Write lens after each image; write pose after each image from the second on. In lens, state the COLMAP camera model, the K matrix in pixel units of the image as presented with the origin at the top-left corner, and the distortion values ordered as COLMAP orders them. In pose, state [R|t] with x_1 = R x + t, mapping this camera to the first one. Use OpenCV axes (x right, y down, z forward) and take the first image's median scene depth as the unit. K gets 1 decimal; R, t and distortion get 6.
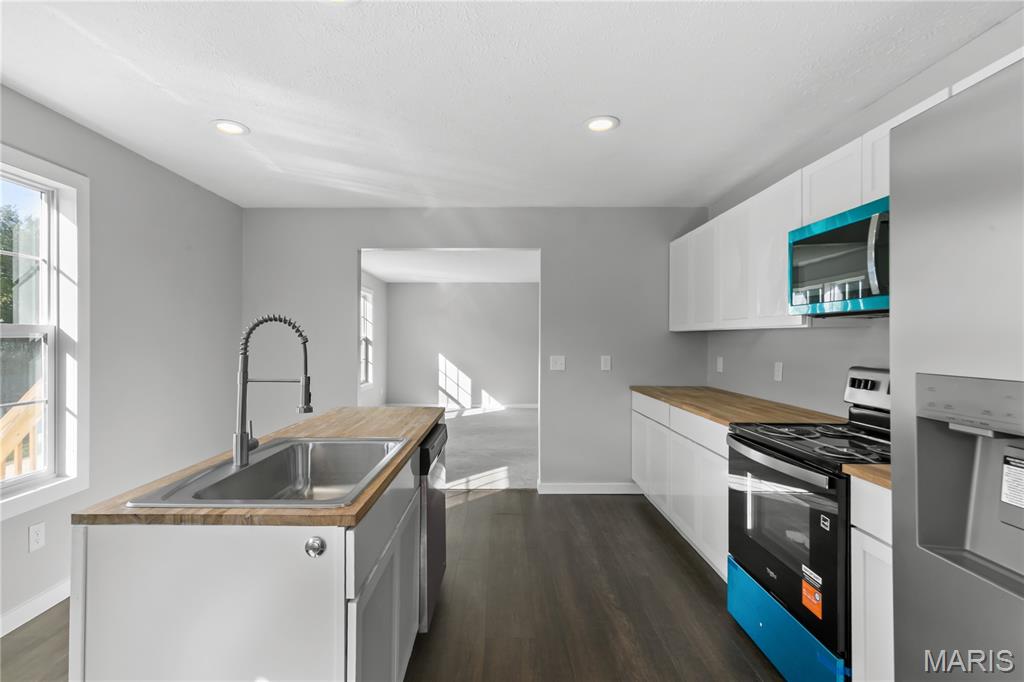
lens RADIAL K [[485.3, 0, 512.0], [0, 485.3, 341.0], [0, 0, 1]] dist [0.003942, -0.000061]
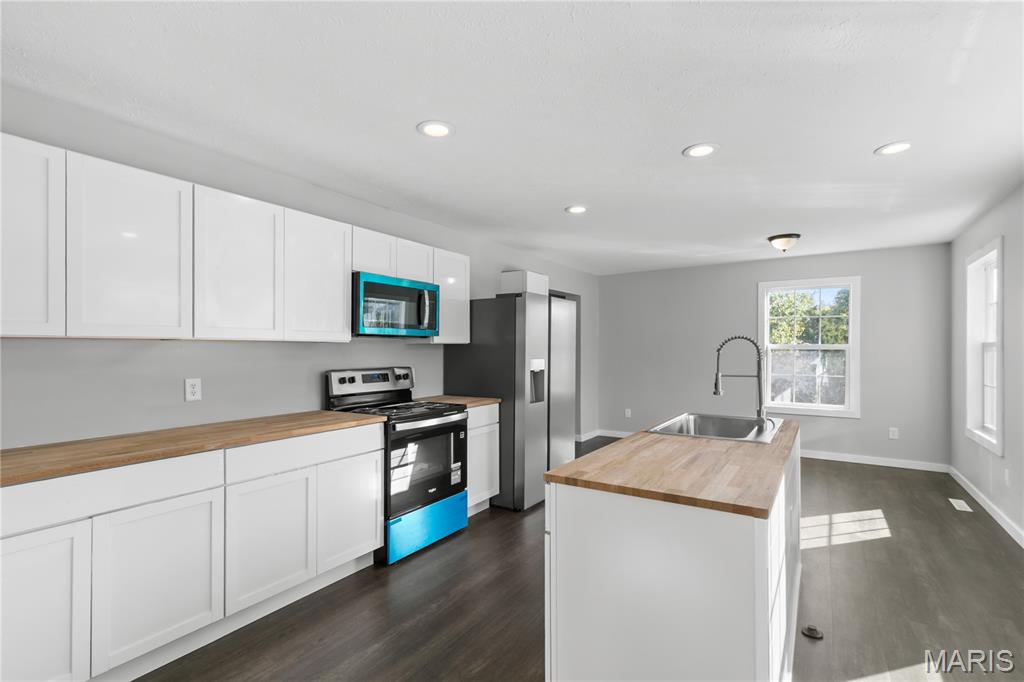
lens RADIAL K [[485.3, 0, 512.0], [0, 485.3, 341.0], [0, 0, 1]] dist [0.003942, -0.000061]
pose [[-0.828065, 0.008712, 0.560565, -0.541871], [0.001334, 0.999907, -0.013571, -0.013472], [-0.560631, -0.010490, -0.827999, 1.889035]]
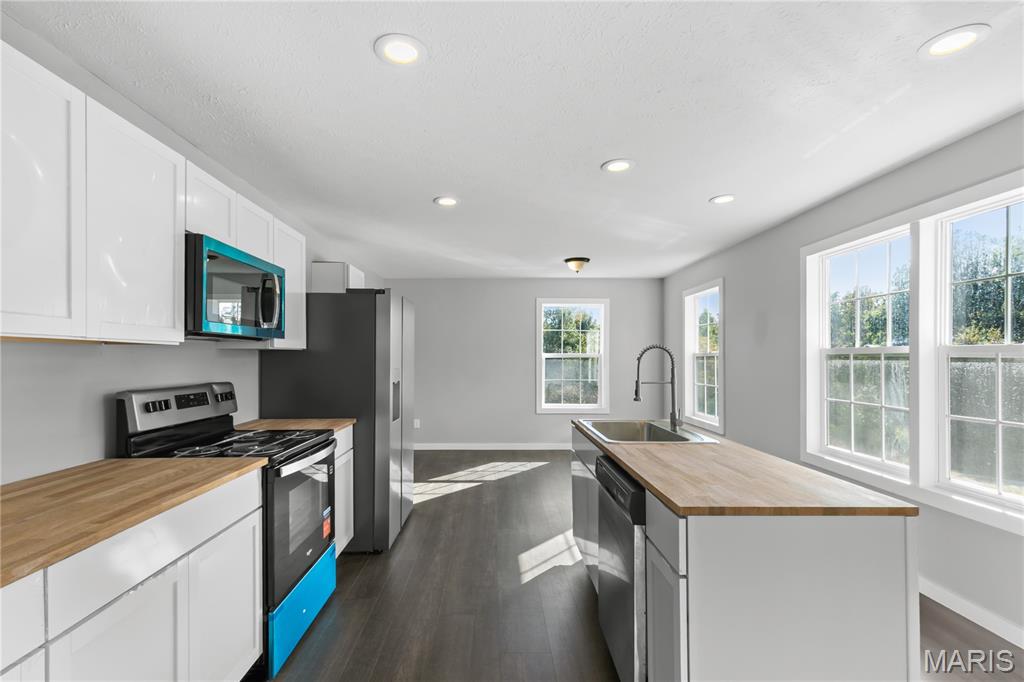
lens RADIAL K [[478.8, 0, 509.1], [0, 478.8, 350.6], [0, 0, 1]] dist [-0.002405, -0.000473]
pose [[-0.999979, -0.004011, -0.005022, 0.035124], [-0.003953, 0.999927, -0.011450, -0.012134], [0.005067, -0.011430, -0.999922, 1.856841]]
